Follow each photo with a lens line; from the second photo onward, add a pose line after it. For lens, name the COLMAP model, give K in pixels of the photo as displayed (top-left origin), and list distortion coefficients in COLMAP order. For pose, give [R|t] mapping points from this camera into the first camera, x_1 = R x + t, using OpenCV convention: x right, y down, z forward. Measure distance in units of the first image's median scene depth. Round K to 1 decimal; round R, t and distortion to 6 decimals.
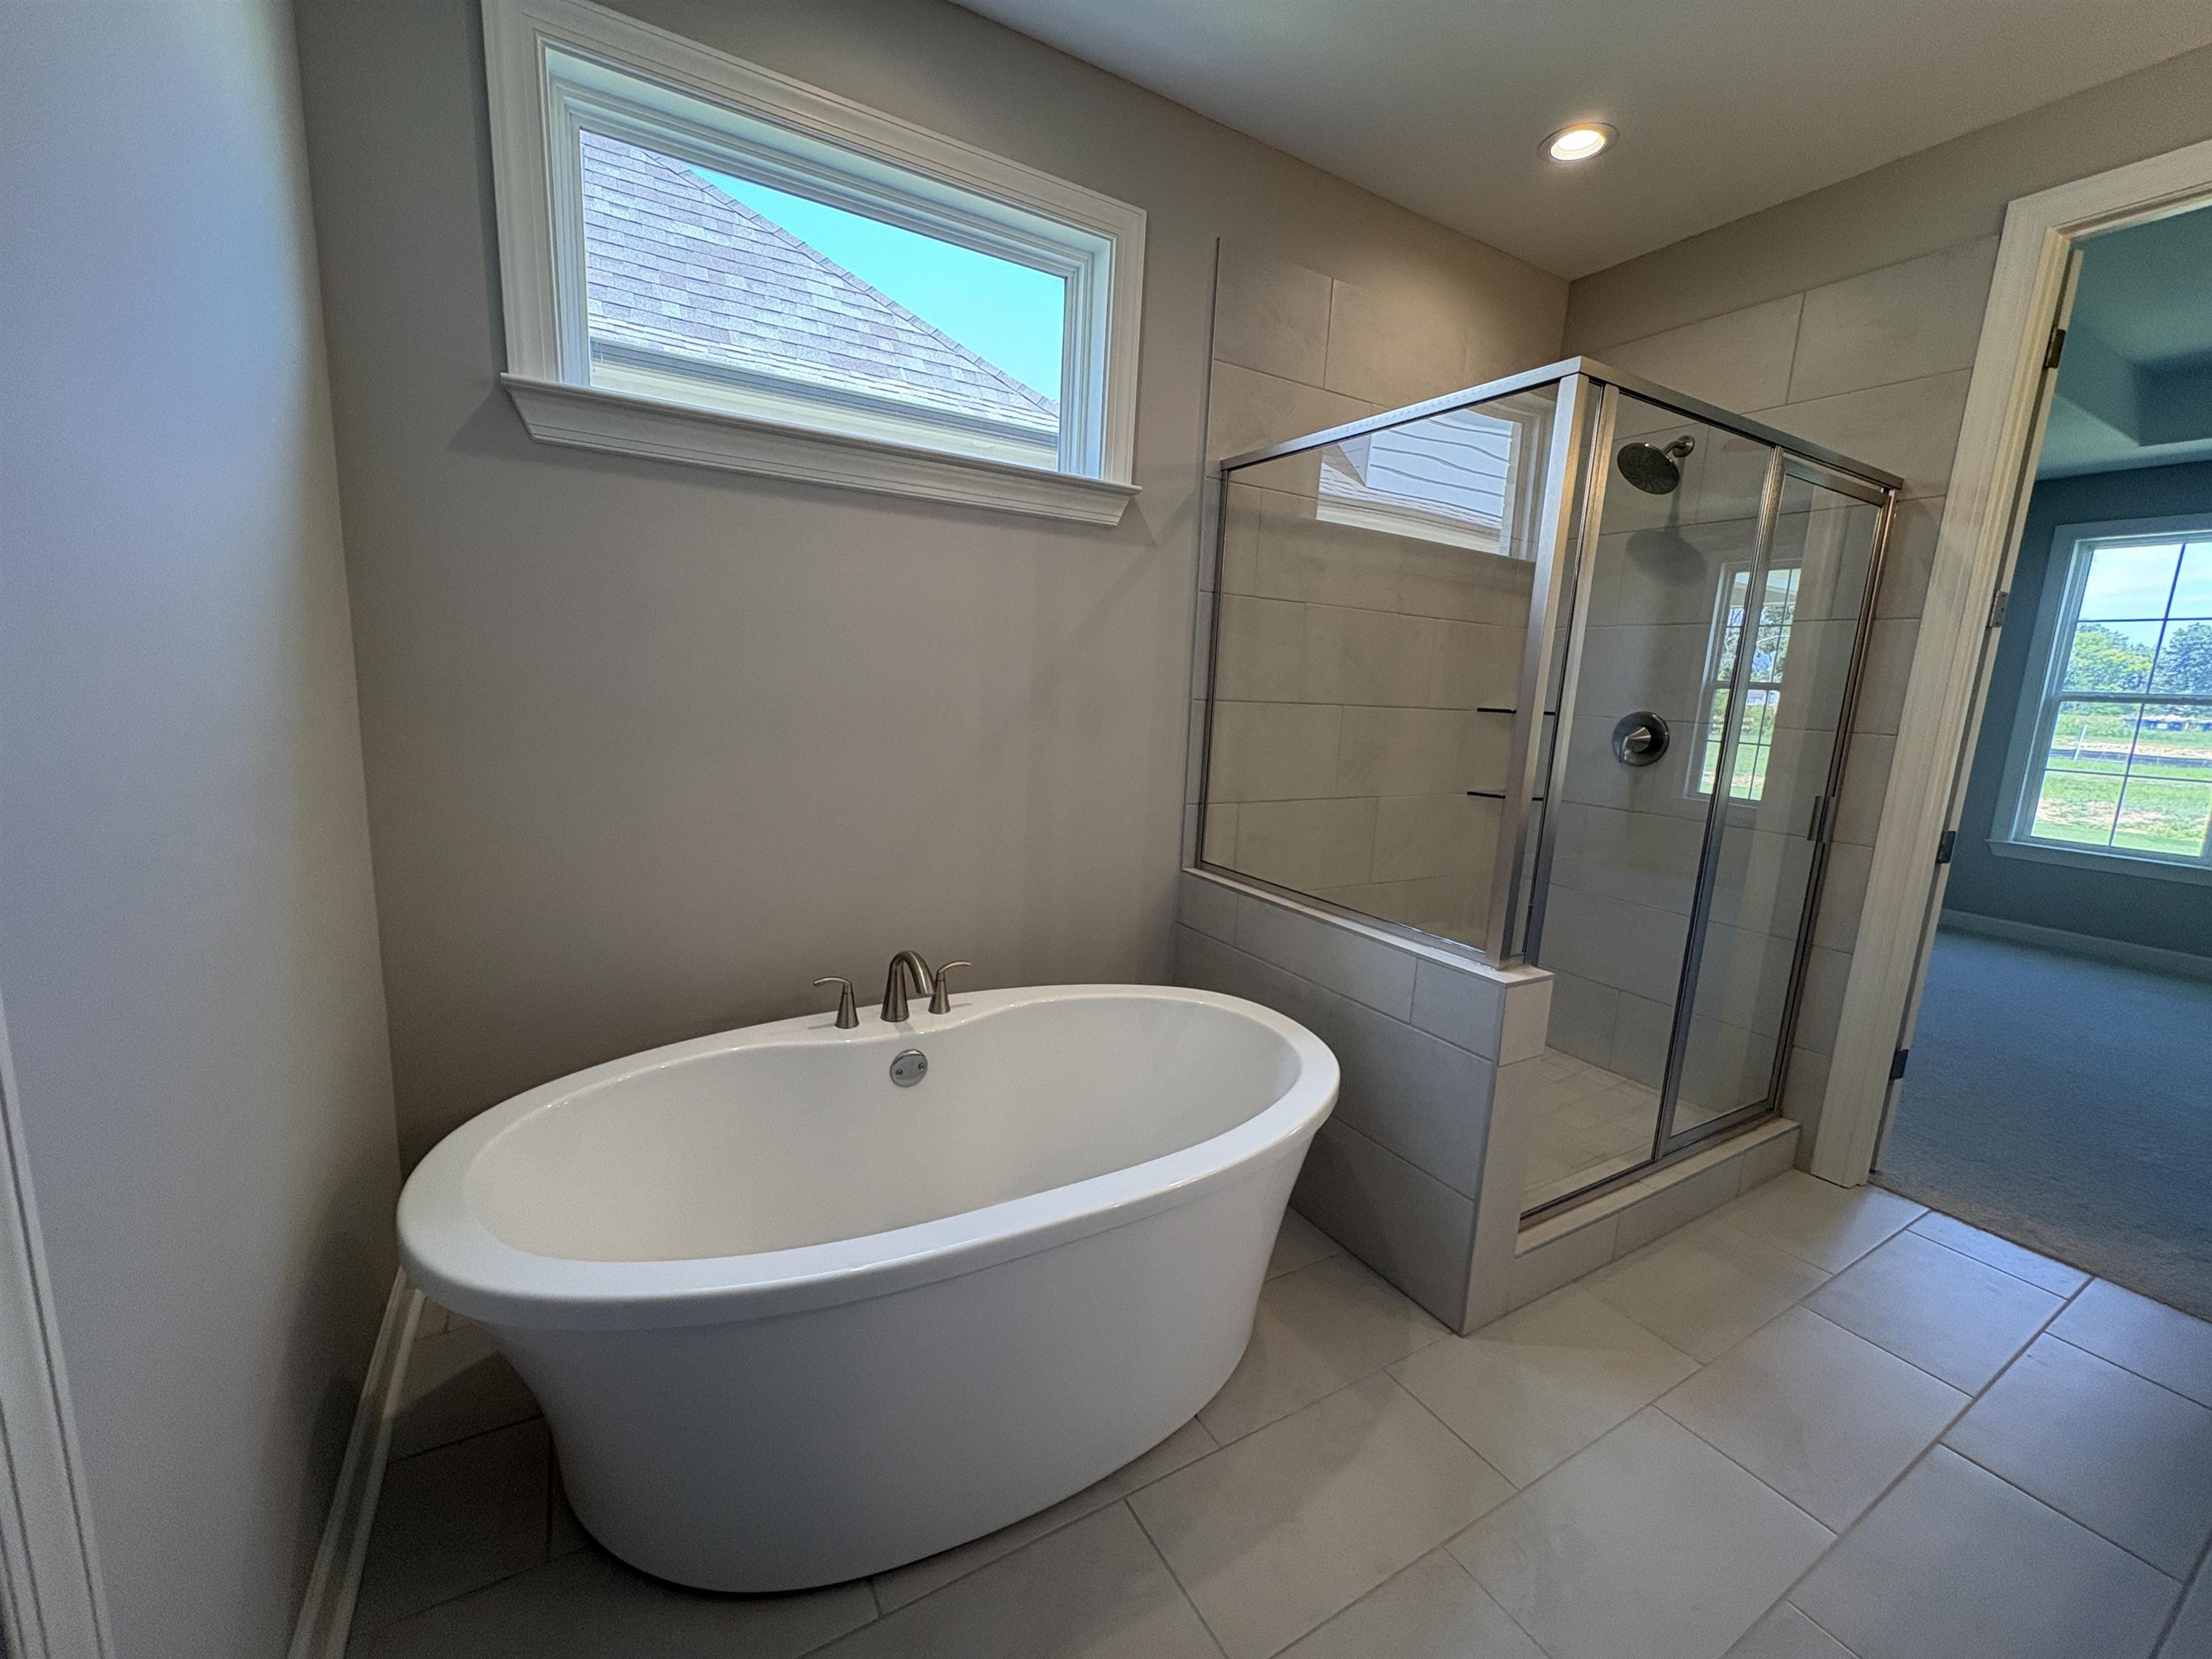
lens RADIAL K [[888.2, 0, 1106.0], [0, 888.2, 829.5], [0, 0, 1]] dist [0.000312, 0.000457]
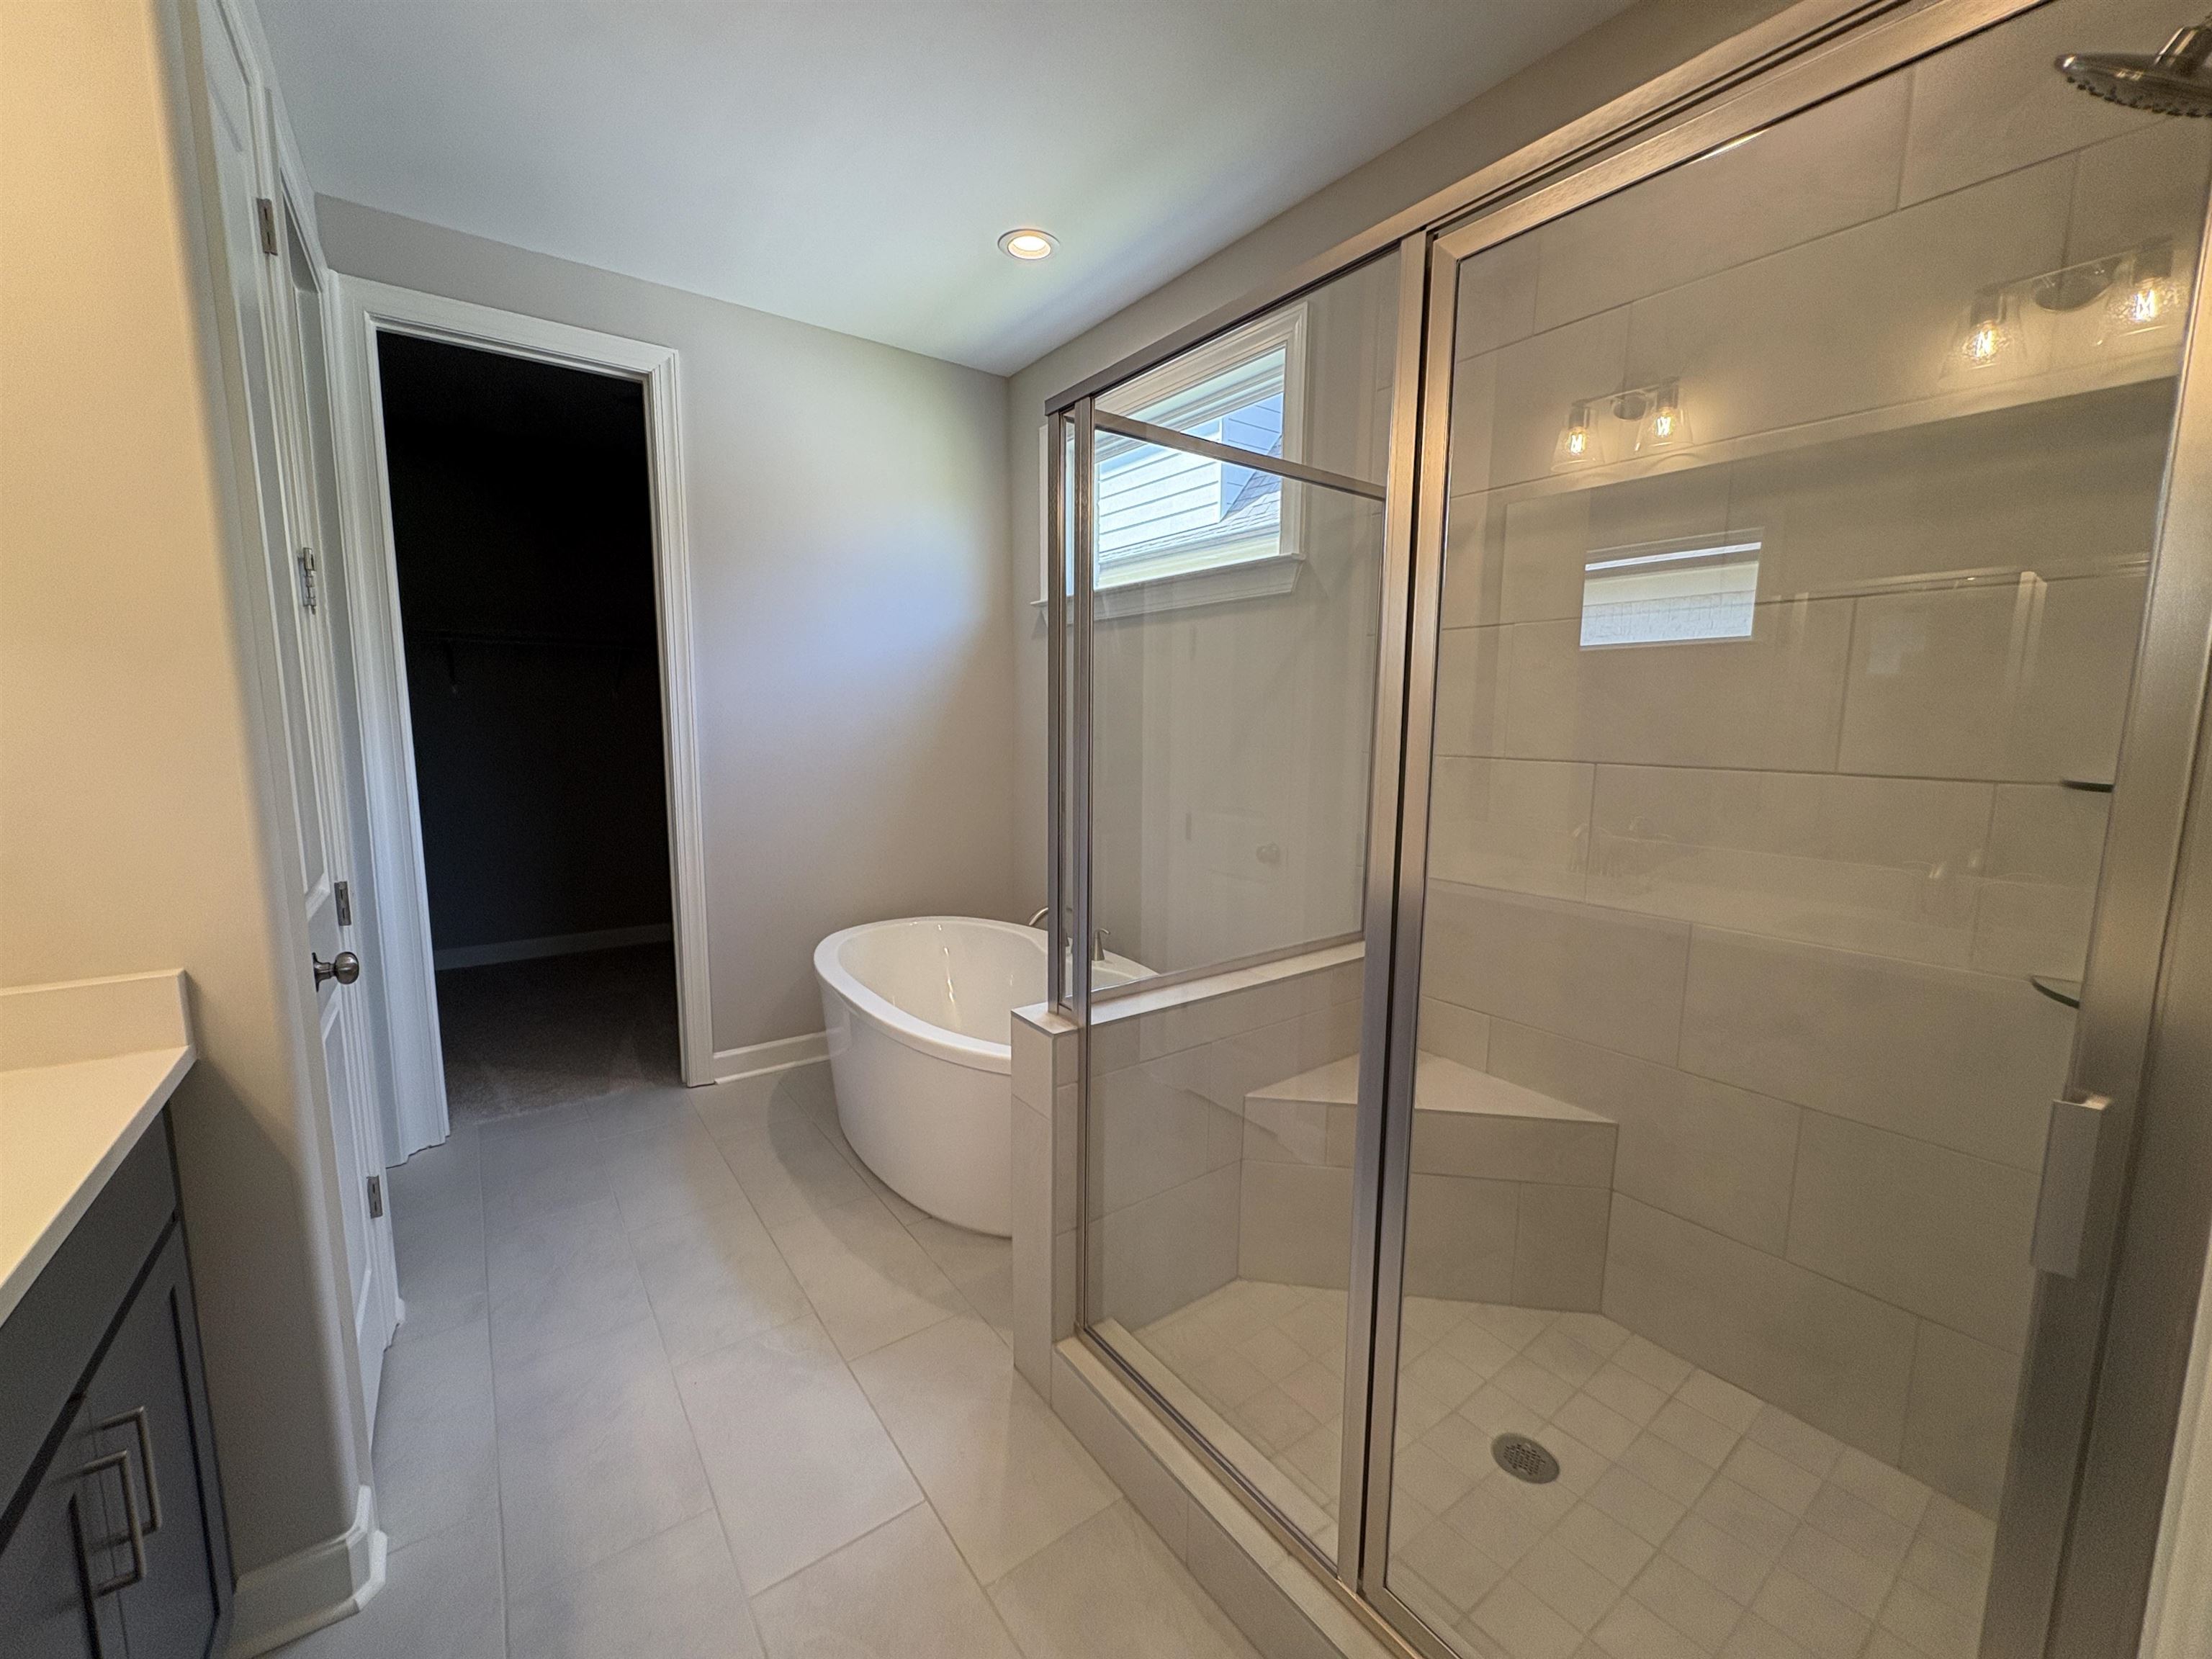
lens RADIAL K [[888.2, 0, 1106.0], [0, 888.2, 829.5], [0, 0, 1]] dist [0.000312, 0.000457]
pose [[0.098910, 0.076416, -0.992158, 1.354982], [-0.180320, 0.981917, 0.057651, -0.098425], [0.978622, 0.173204, 0.110901, 0.881793]]
